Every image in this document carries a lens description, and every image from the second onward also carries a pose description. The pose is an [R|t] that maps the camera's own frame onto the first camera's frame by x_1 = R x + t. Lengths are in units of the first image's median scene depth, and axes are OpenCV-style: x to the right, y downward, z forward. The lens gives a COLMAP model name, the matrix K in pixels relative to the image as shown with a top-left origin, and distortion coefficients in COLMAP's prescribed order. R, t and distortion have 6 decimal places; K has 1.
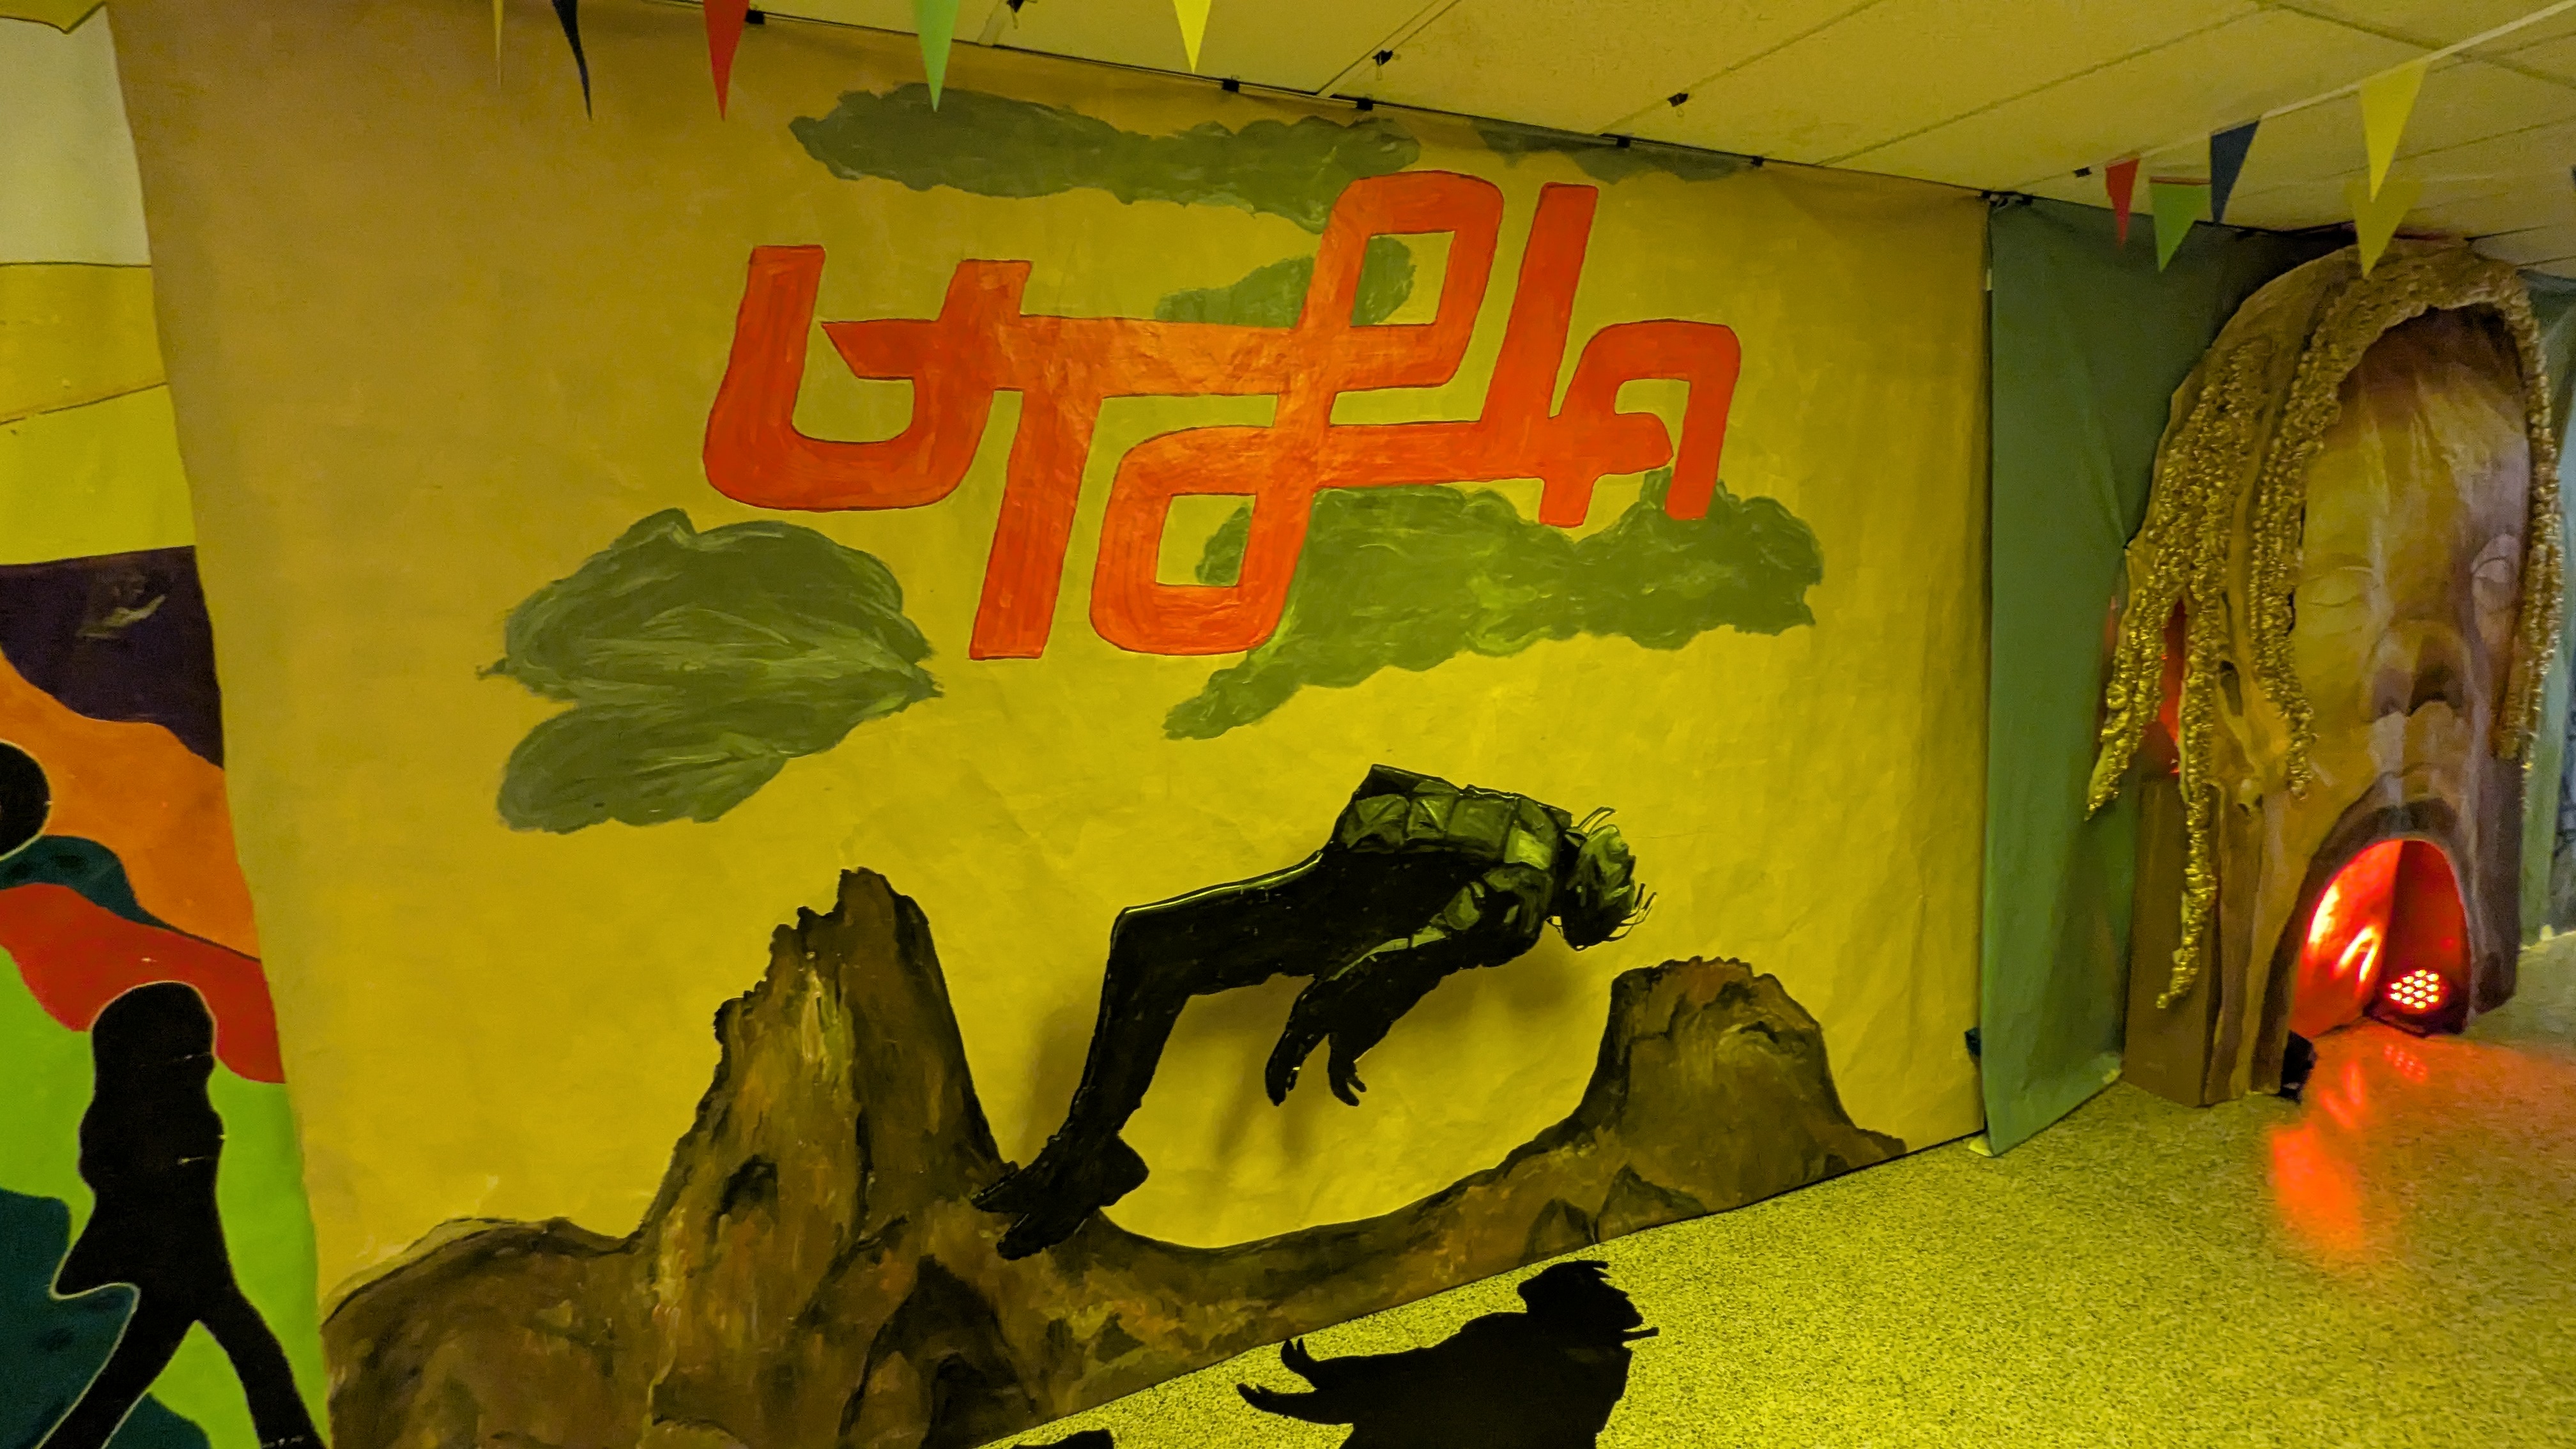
lens RADIAL K [[1200.0, 0, 1287.1], [0, 1200.0, 727.2], [0, 0, 1]] dist [-0.000219, -0.000077]
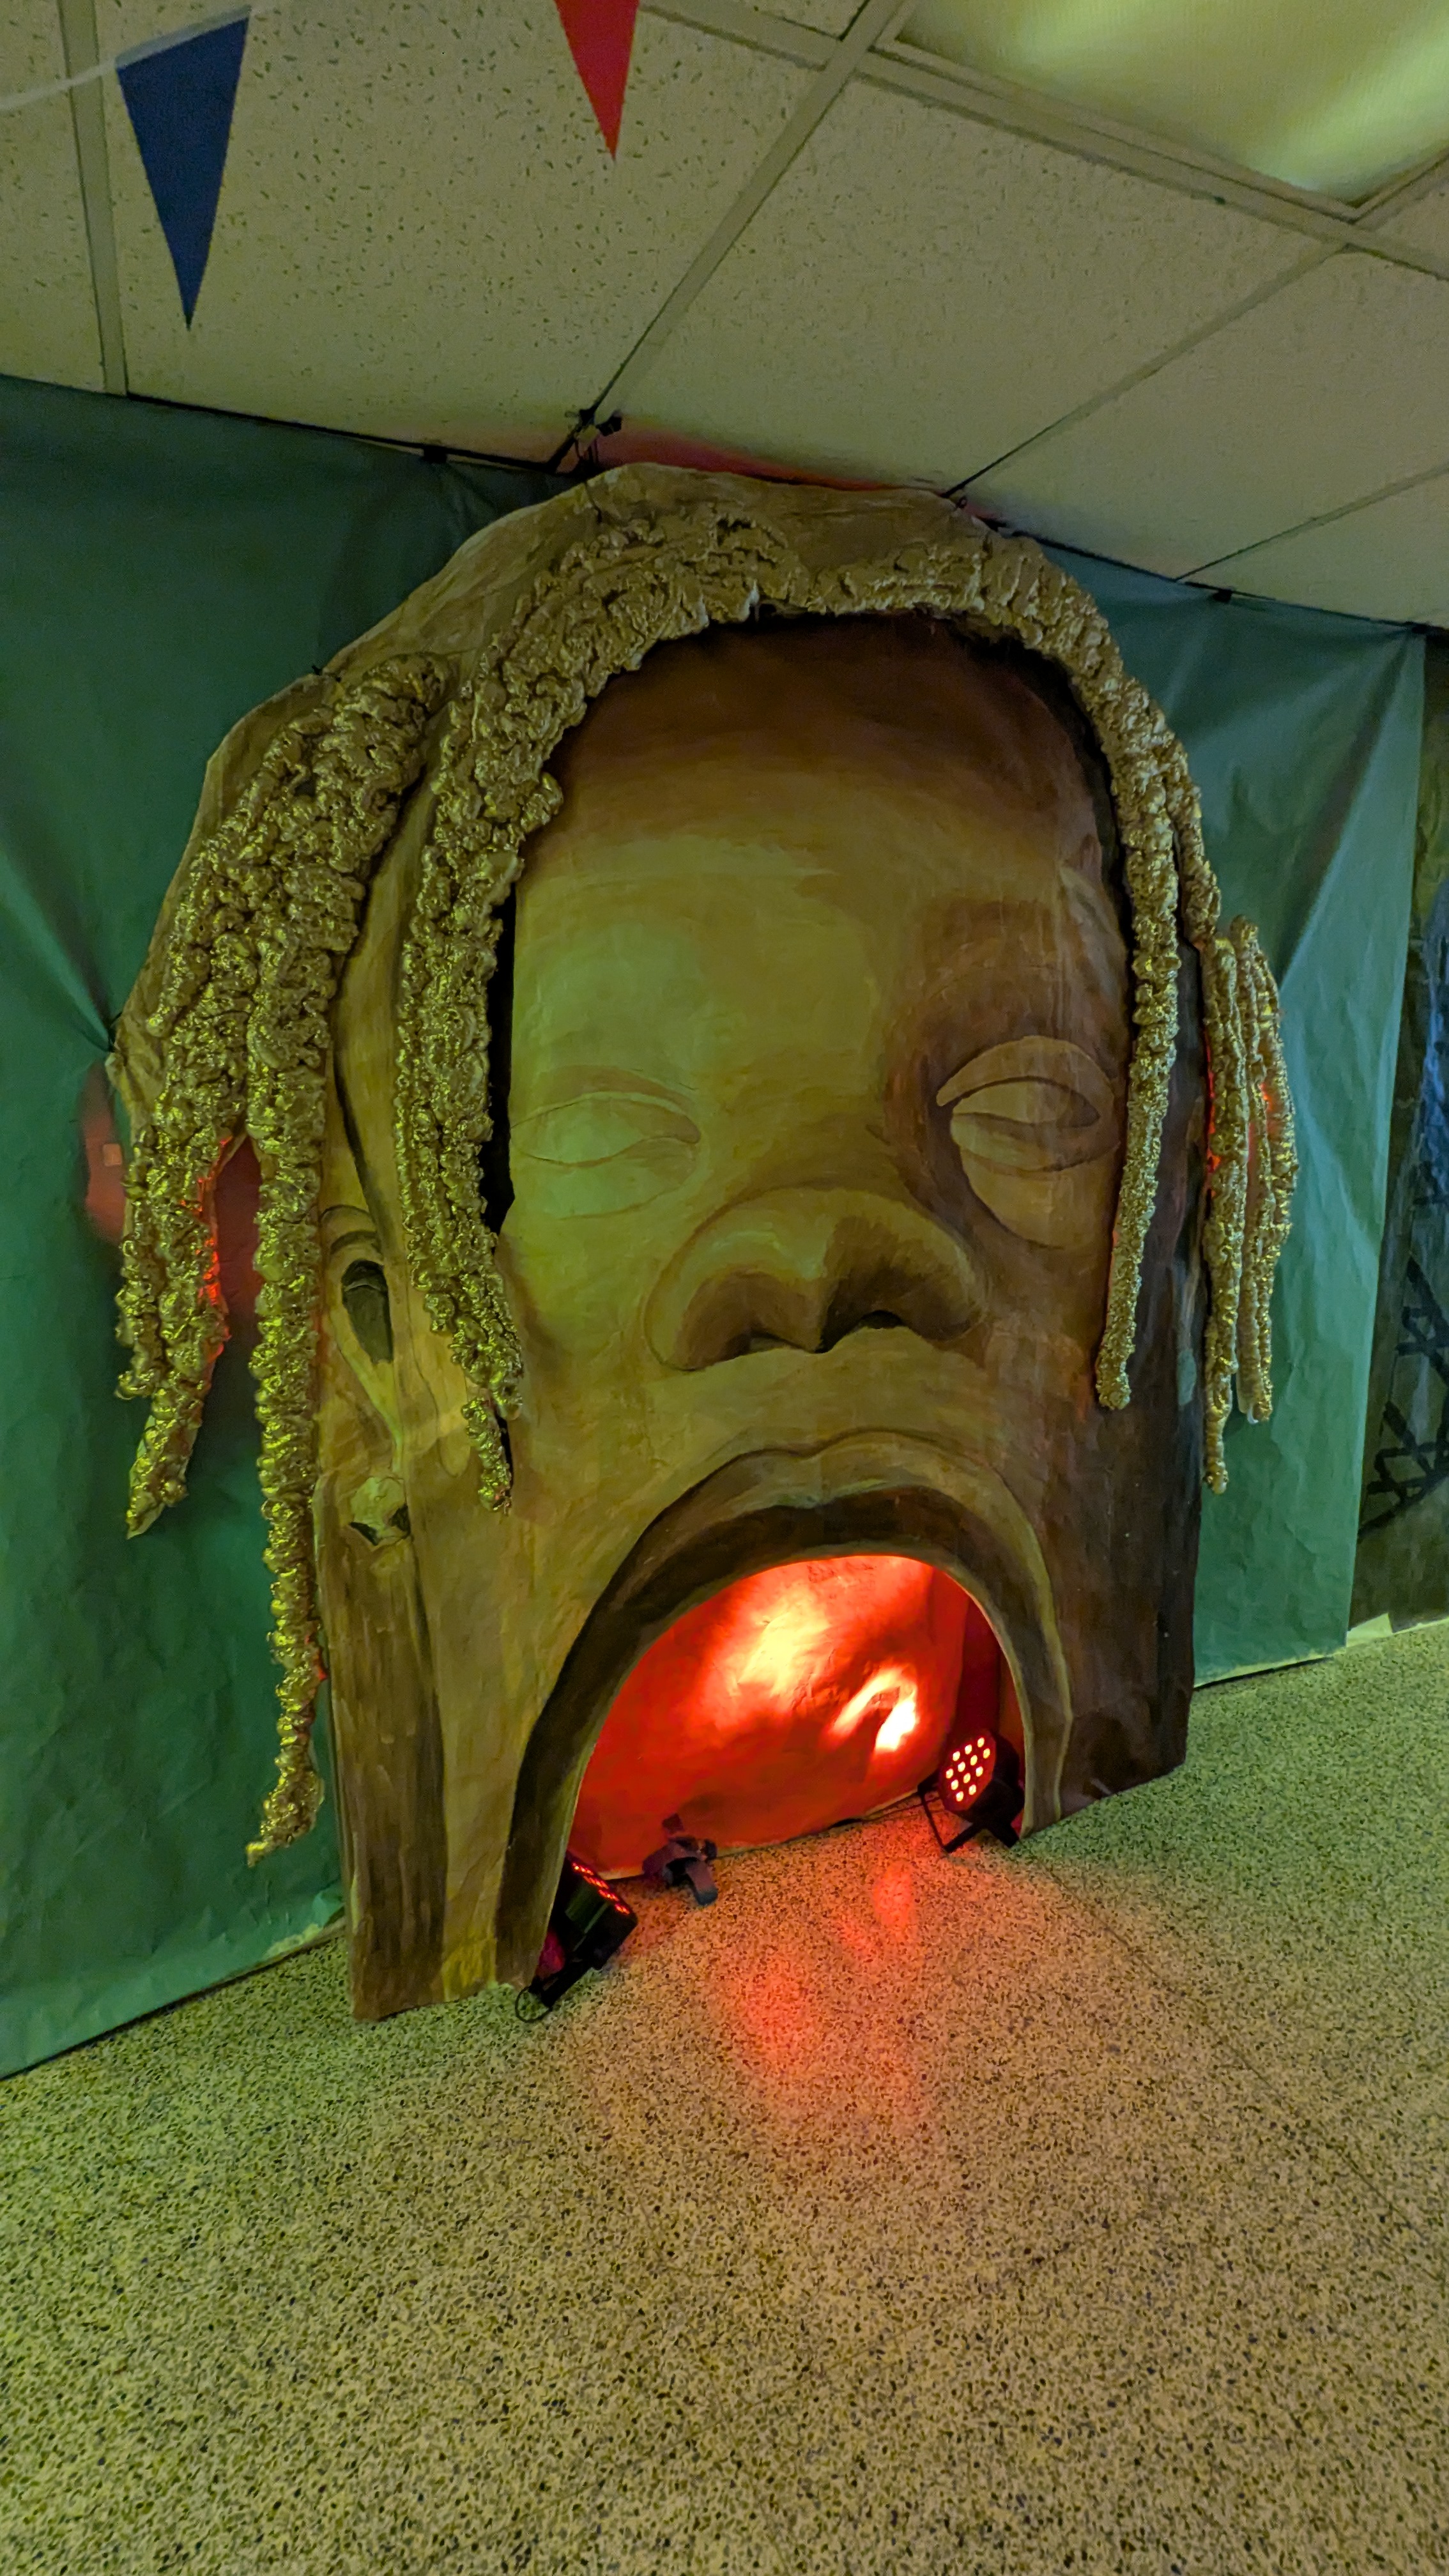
lens RADIAL K [[1200.0, 0, 724.7], [0, 1200.0, 1285.9], [0, 0, 1]] dist [-0.000219, -0.000077]
pose [[0.999605, 0.021088, -0.018579, 0.908930], [-0.019876, 0.997804, 0.063191, -0.078109], [0.019871, -0.062796, 0.997829, 0.428213]]
